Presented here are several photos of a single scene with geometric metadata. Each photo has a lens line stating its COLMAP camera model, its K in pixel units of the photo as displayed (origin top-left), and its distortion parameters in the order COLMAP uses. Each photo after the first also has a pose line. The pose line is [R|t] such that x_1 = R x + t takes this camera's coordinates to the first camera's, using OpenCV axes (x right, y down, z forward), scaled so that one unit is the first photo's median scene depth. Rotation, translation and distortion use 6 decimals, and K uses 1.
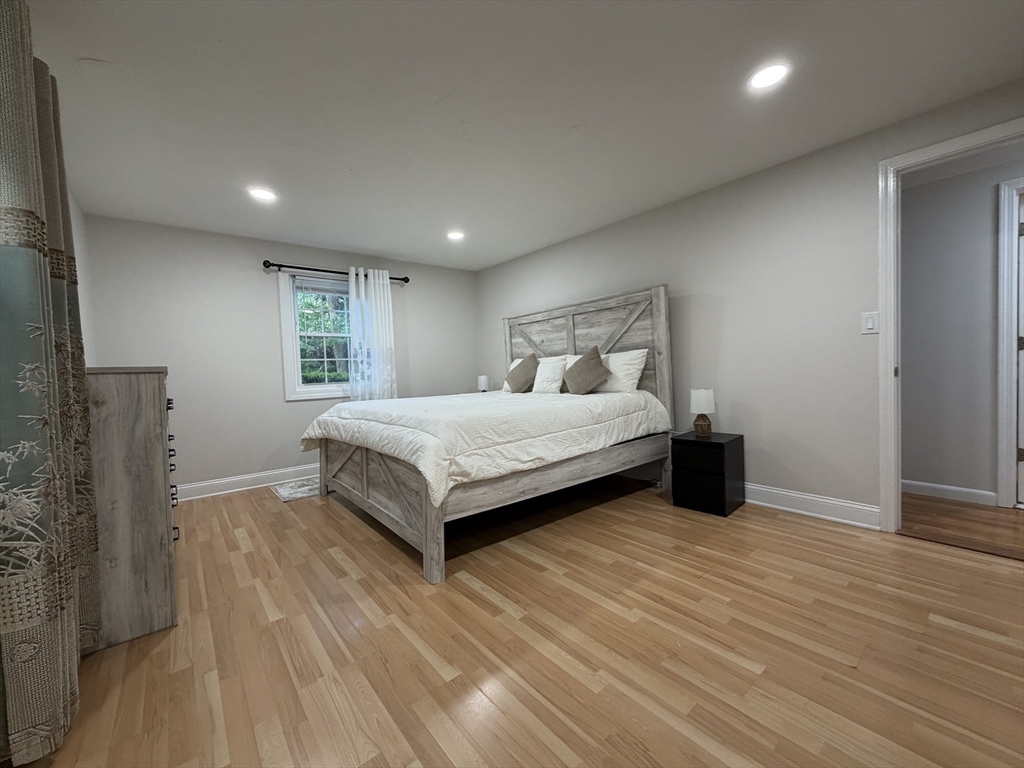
lens RADIAL K [[409.3, 0, 505.7], [0, 409.3, 383.0], [0, 0, 1]] dist [0.000296, 0.000555]
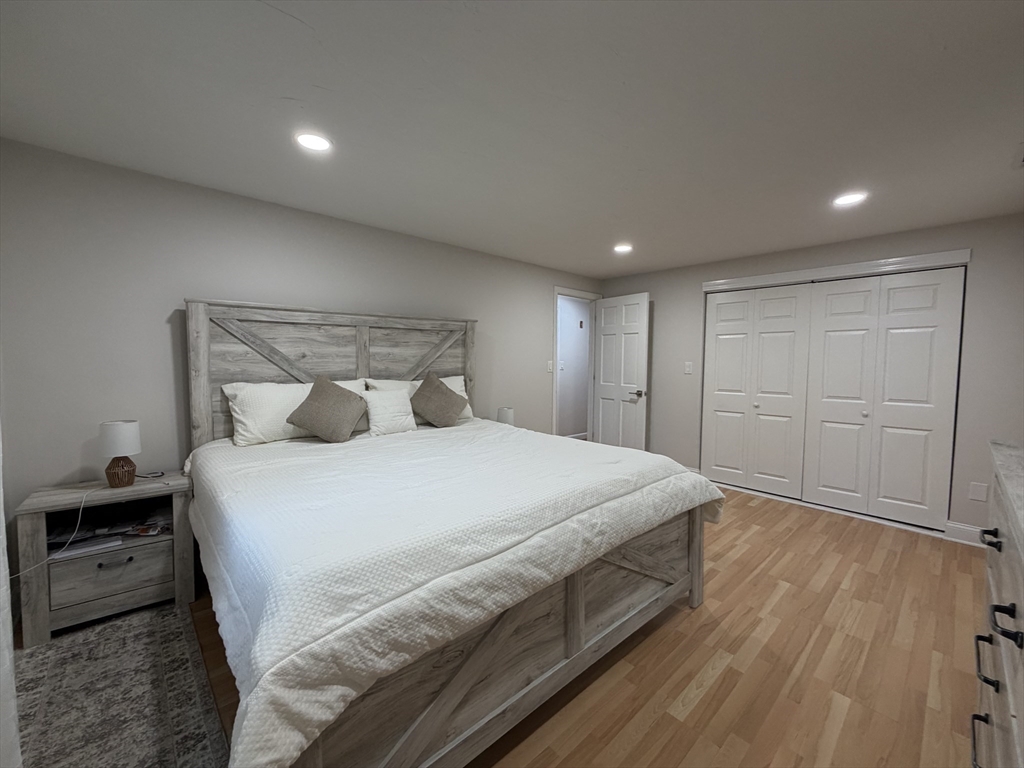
lens RADIAL K [[409.3, 0, 509.6], [0, 409.3, 382.4], [0, 0, 1]] dist [0.000296, 0.000555]
pose [[-0.052954, -0.023468, 0.998321, -0.947331], [0.024483, 0.999393, 0.024792, -0.113232], [-0.998297, 0.025755, -0.052348, 1.183082]]
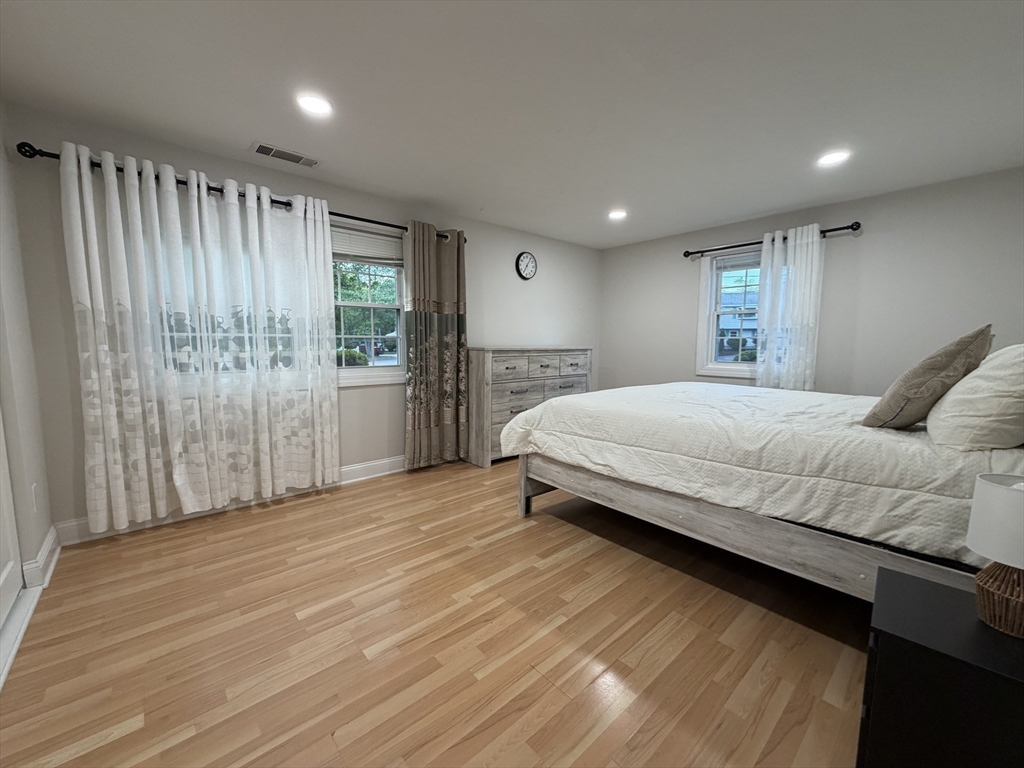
lens RADIAL K [[409.3, 0, 509.9], [0, 409.3, 384.2], [0, 0, 1]] dist [0.000296, 0.000555]
pose [[0.048095, 0.136024, -0.989538, 0.835808], [-0.041339, 0.990106, 0.134092, -0.091947], [0.997987, 0.034457, 0.053242, 0.665748]]
